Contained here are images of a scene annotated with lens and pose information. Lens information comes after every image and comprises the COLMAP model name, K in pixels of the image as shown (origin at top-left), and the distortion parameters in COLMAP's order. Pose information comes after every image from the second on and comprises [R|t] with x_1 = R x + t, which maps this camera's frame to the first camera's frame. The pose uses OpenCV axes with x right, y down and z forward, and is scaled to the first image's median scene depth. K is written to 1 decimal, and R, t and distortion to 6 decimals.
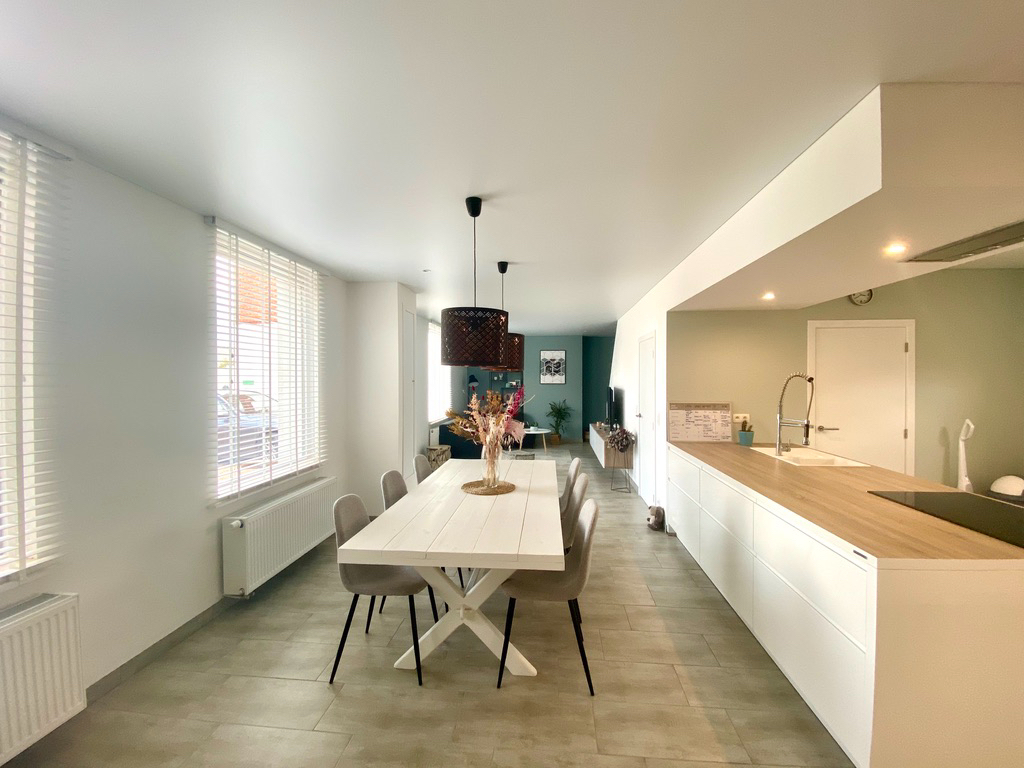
lens RADIAL K [[415.5, 0, 513.3], [0, 415.5, 384.0], [0, 0, 1]] dist [0.000006, -0.000047]
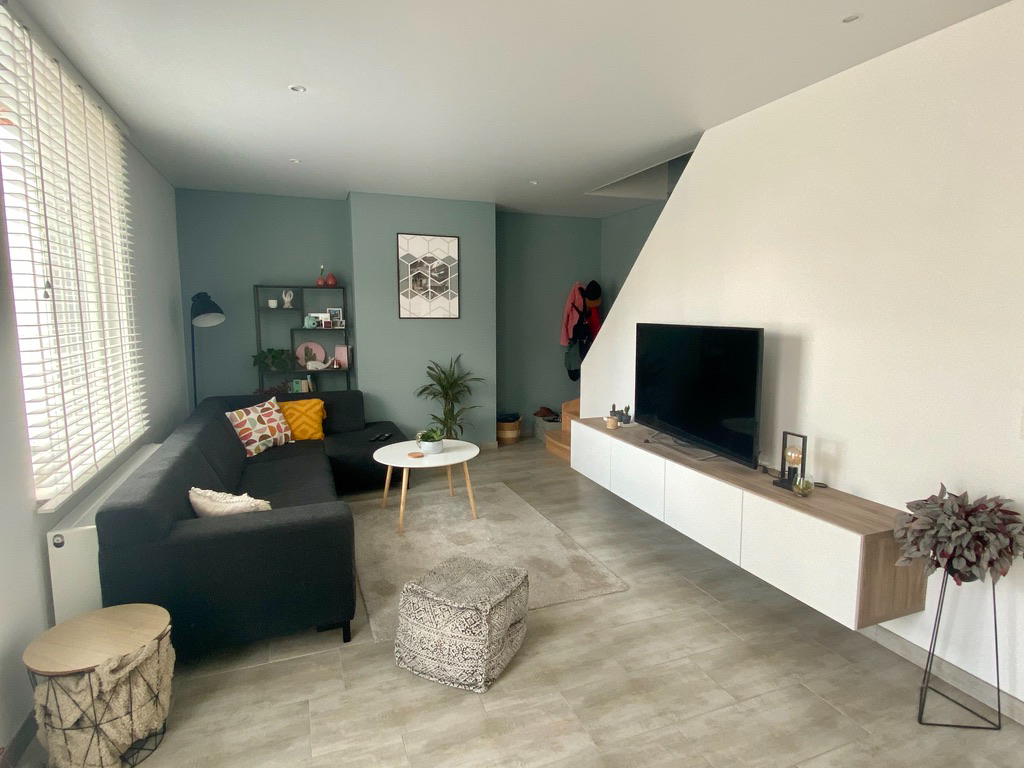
lens RADIAL K [[553.4, 0, 514.0], [0, 553.4, 380.1], [0, 0, 1]] dist [0.090307, -0.100793]
pose [[0.898756, -0.055840, 0.434878, -0.074624], [0.004482, 0.992975, 0.118239, -0.004379], [-0.438426, -0.104319, 0.892693, 0.462617]]
